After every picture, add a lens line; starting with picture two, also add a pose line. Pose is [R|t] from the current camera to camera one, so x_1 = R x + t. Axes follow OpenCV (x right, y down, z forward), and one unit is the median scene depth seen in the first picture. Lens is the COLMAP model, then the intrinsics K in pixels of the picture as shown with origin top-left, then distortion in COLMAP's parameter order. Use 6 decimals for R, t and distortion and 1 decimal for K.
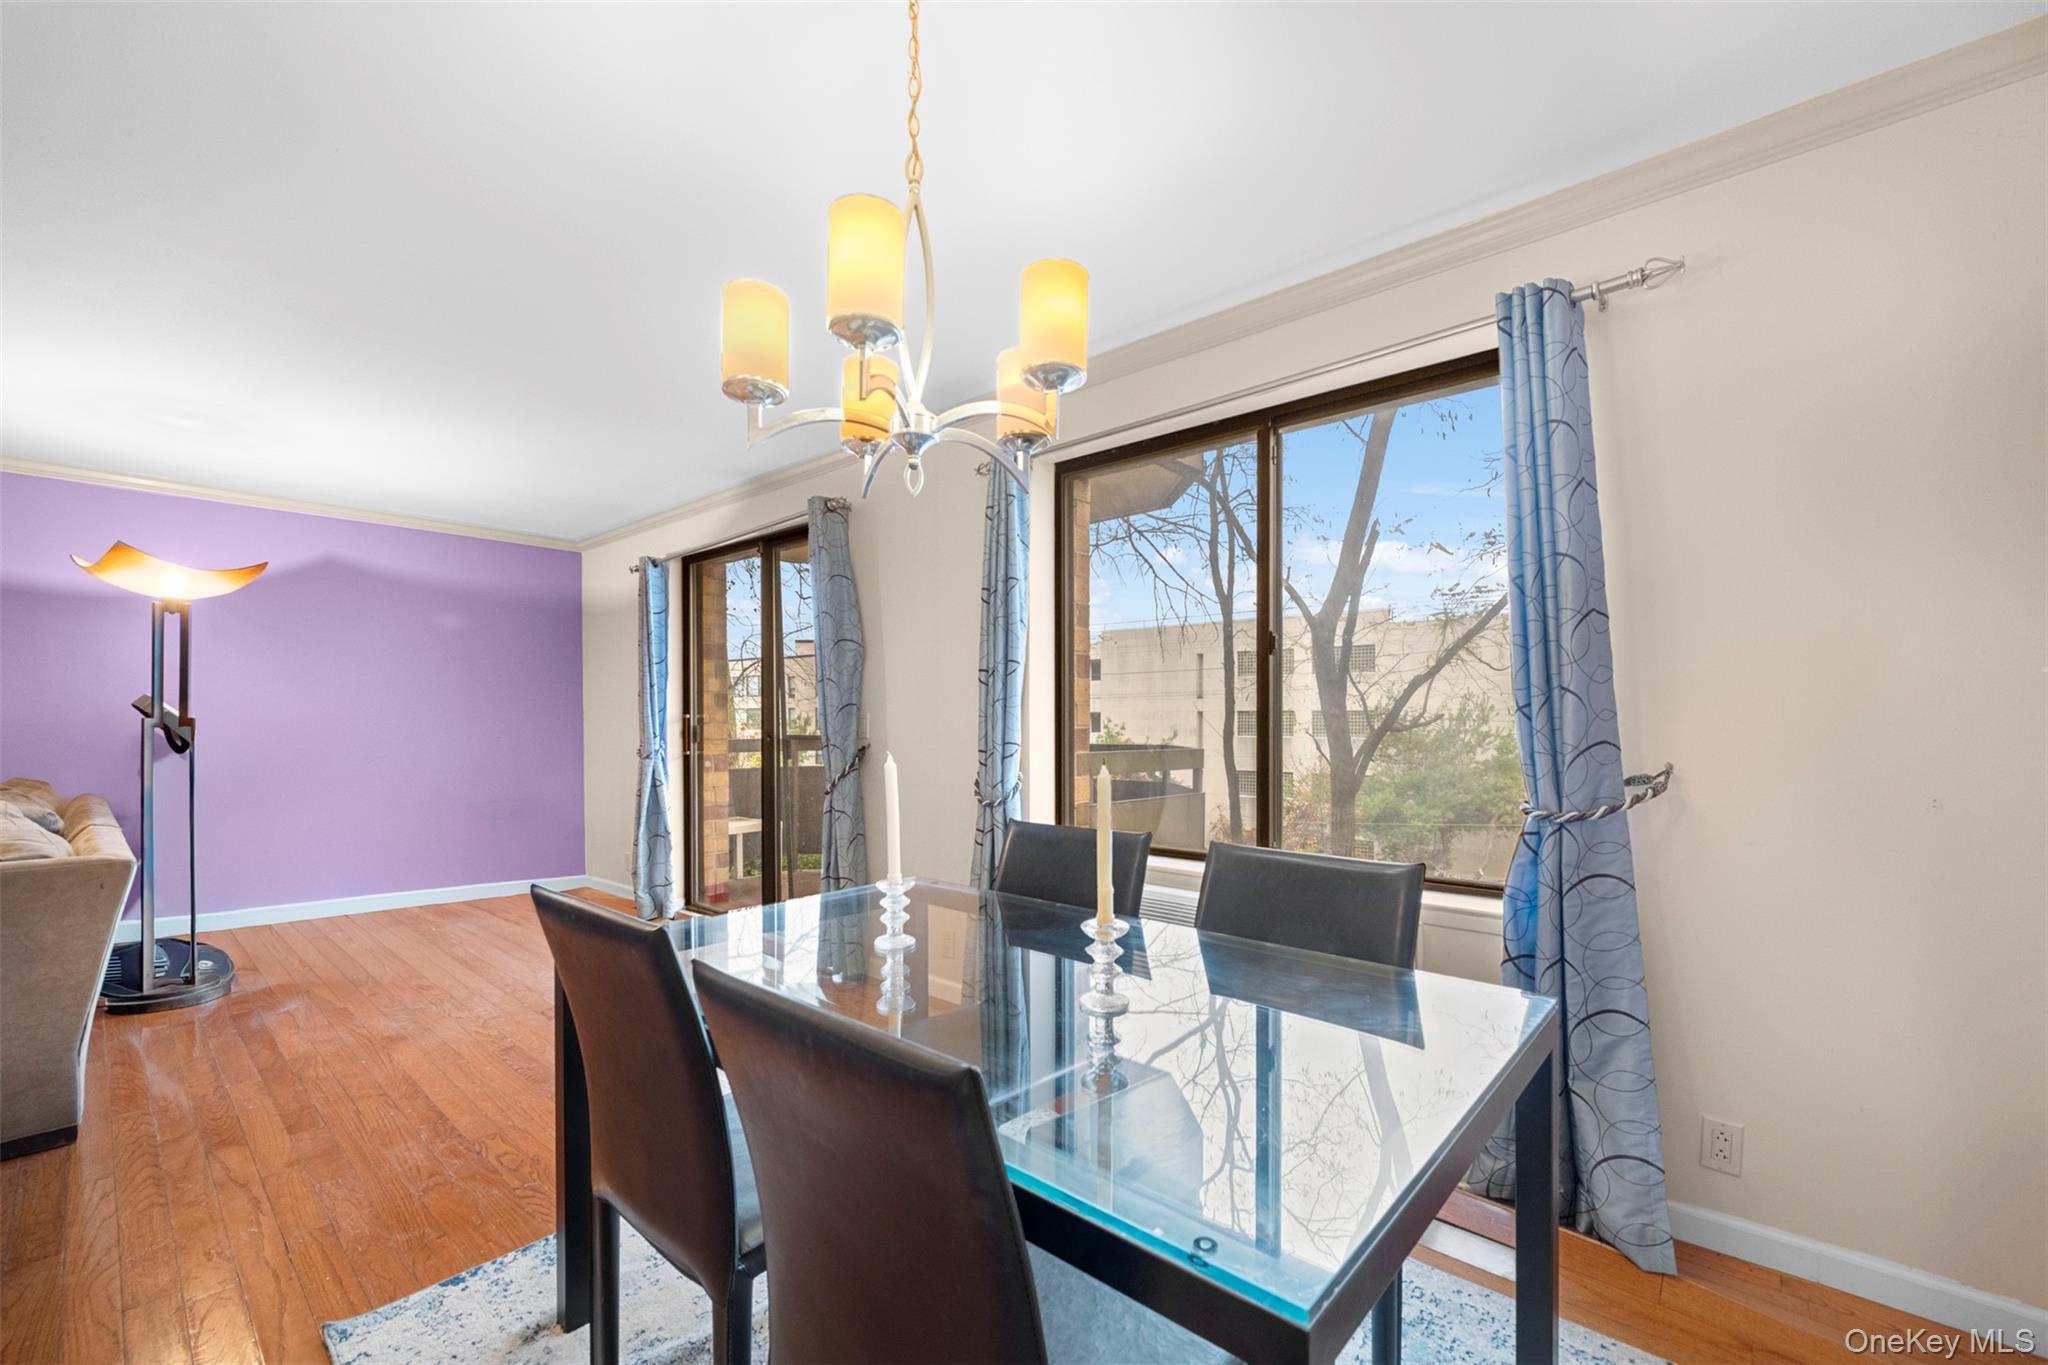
lens RADIAL K [[830.0, 0, 1048.4], [0, 830.0, 725.2], [0, 0, 1]] dist [-0.003173, 0.001422]
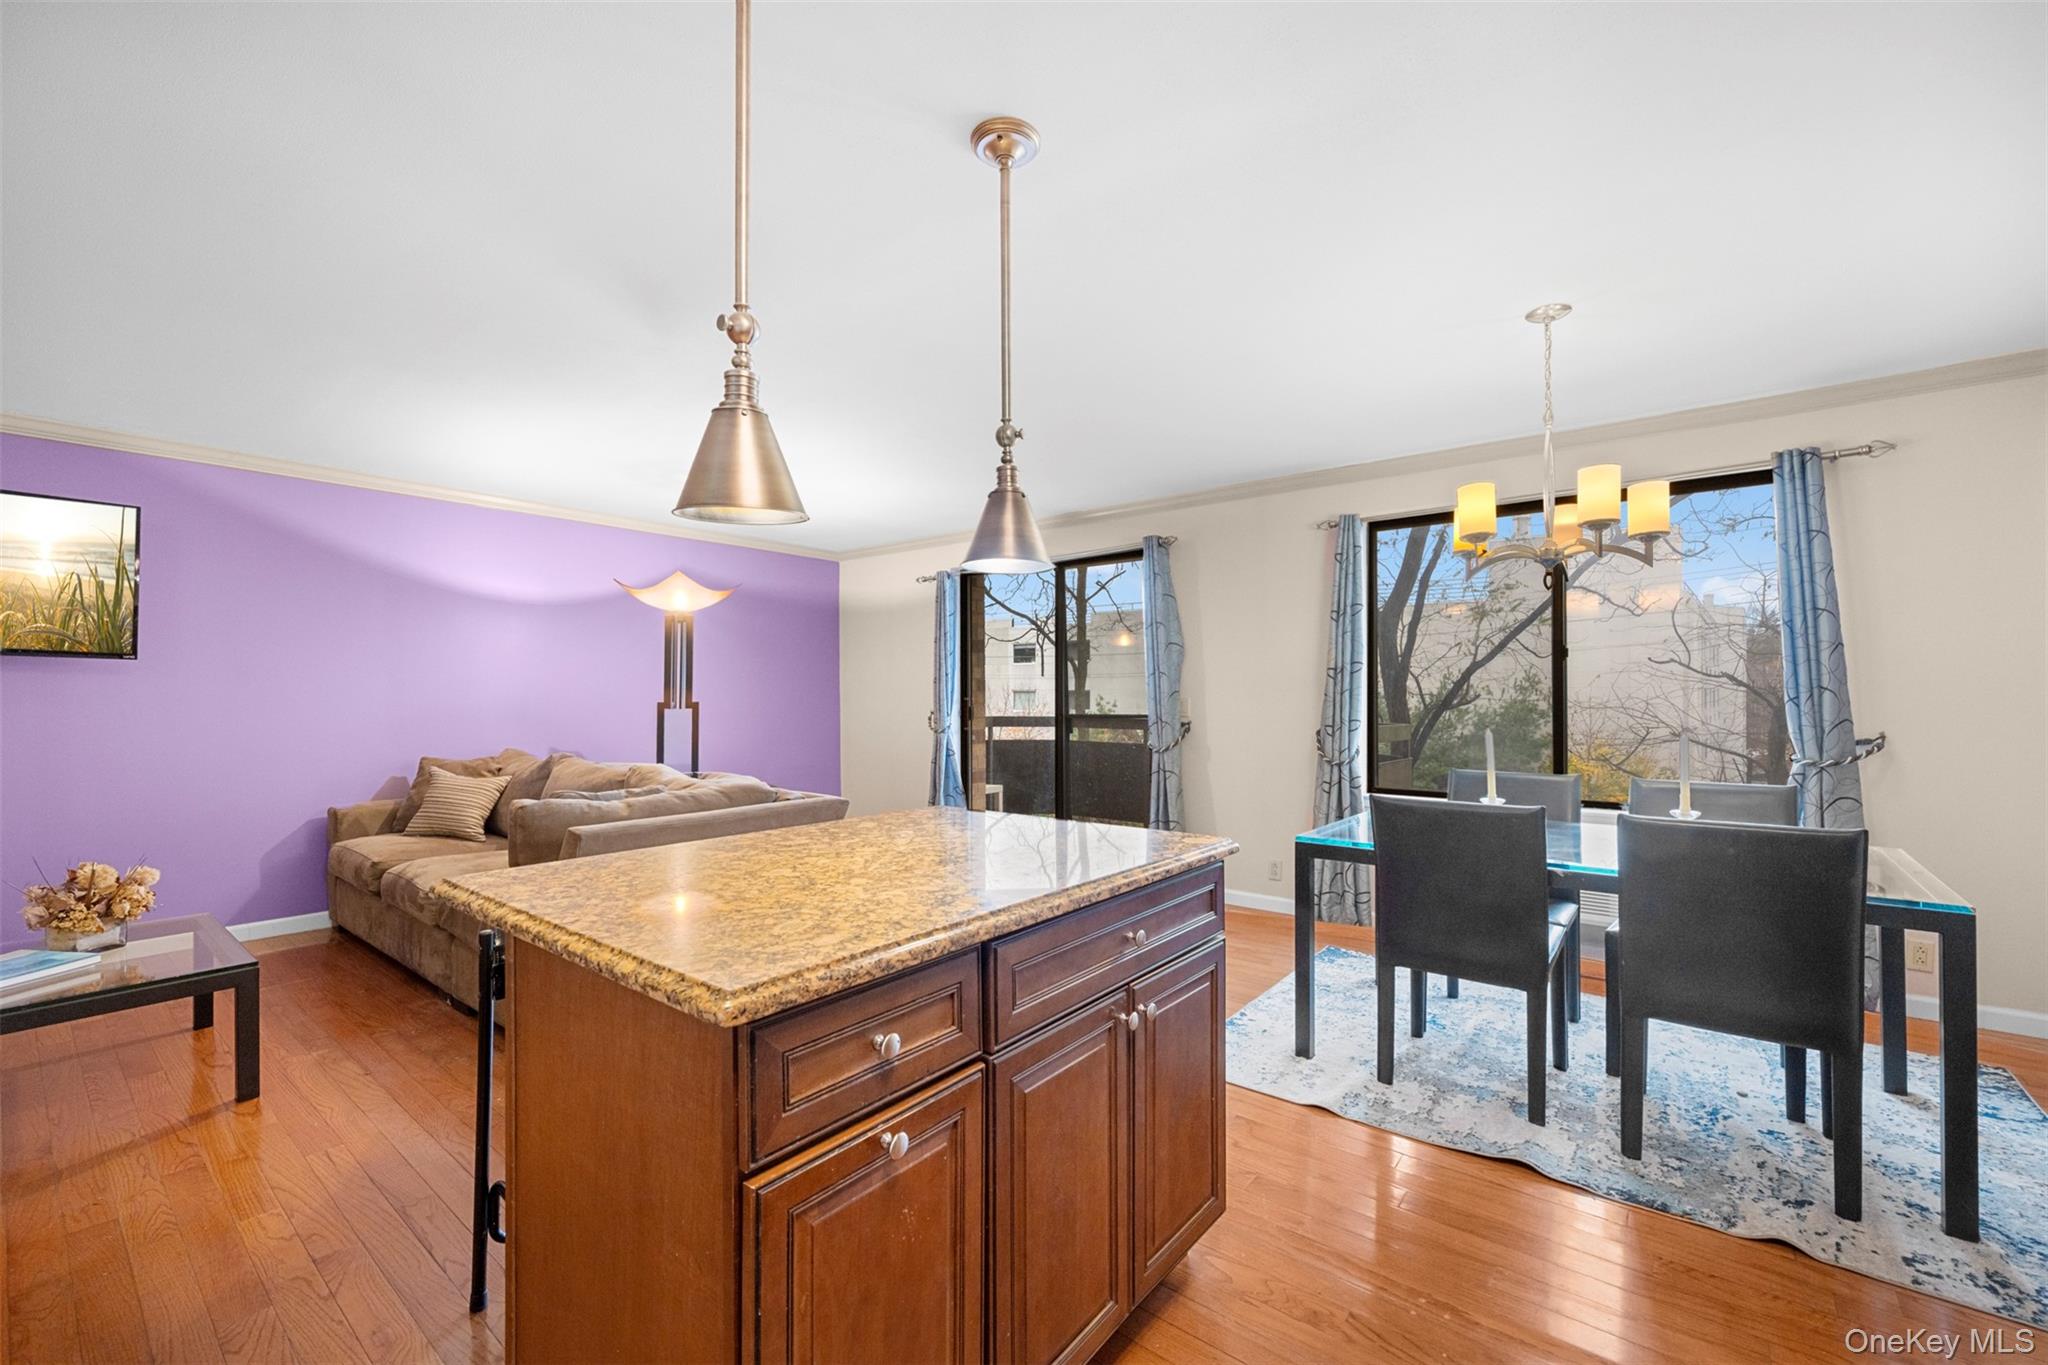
lens RADIAL K [[830.0, 0, 1020.4], [0, 830.0, 694.1], [0, 0, 1]] dist [-0.003173, 0.001422]
pose [[0.999005, 0.001377, 0.044585, -0.540498], [-0.000949, 0.999953, -0.009636, -0.006923], [-0.044596, 0.009584, 0.998959, -0.308380]]
